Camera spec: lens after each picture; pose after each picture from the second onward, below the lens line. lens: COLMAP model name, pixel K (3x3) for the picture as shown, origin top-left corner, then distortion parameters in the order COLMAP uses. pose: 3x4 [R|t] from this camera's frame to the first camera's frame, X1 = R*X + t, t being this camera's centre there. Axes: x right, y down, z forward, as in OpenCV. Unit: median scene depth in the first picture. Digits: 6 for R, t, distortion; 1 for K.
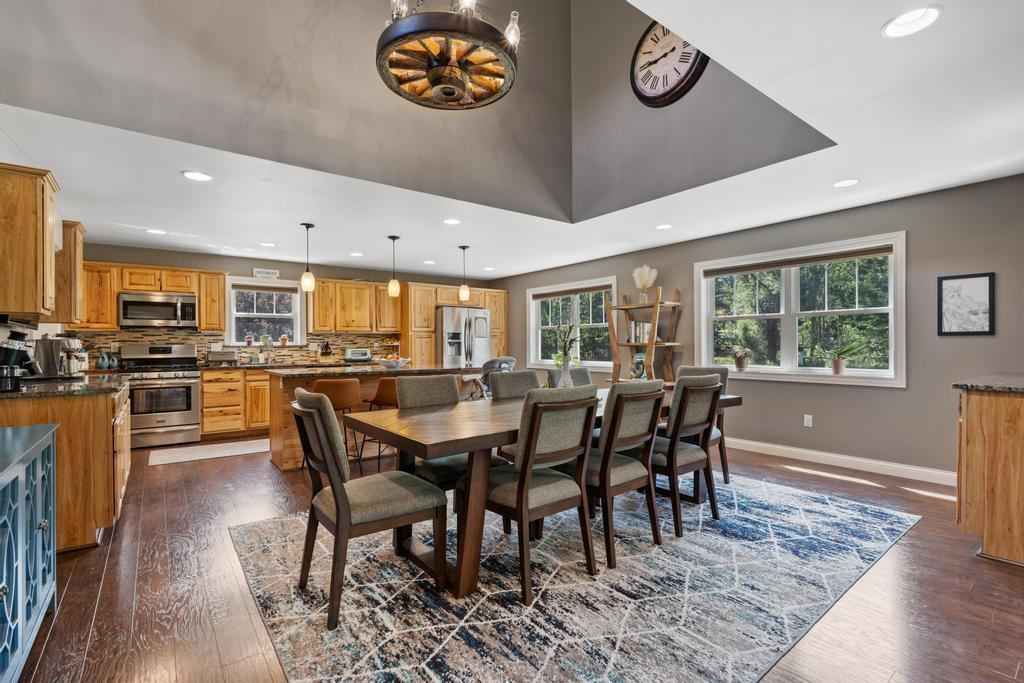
lens RADIAL K [[463.2, 0, 510.4], [0, 463.2, 345.6], [0, 0, 1]] dist [-0.003764, 0.000130]
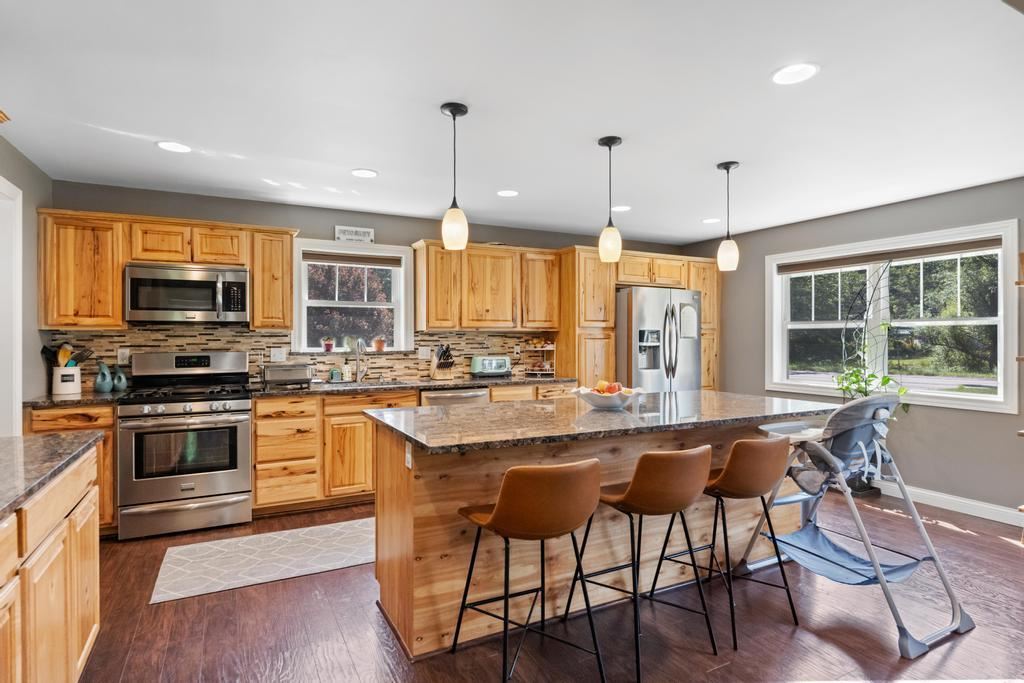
lens RADIAL K [[537.5, 0, 518.4], [0, 537.5, 340.3], [0, 0, 1]] dist [-0.018922, 0.000997]
pose [[0.987615, 0.003528, -0.156855, -0.223485], [-0.003399, 0.999994, 0.001086, -0.018802], [0.156858, -0.000539, 0.987621, 0.369234]]
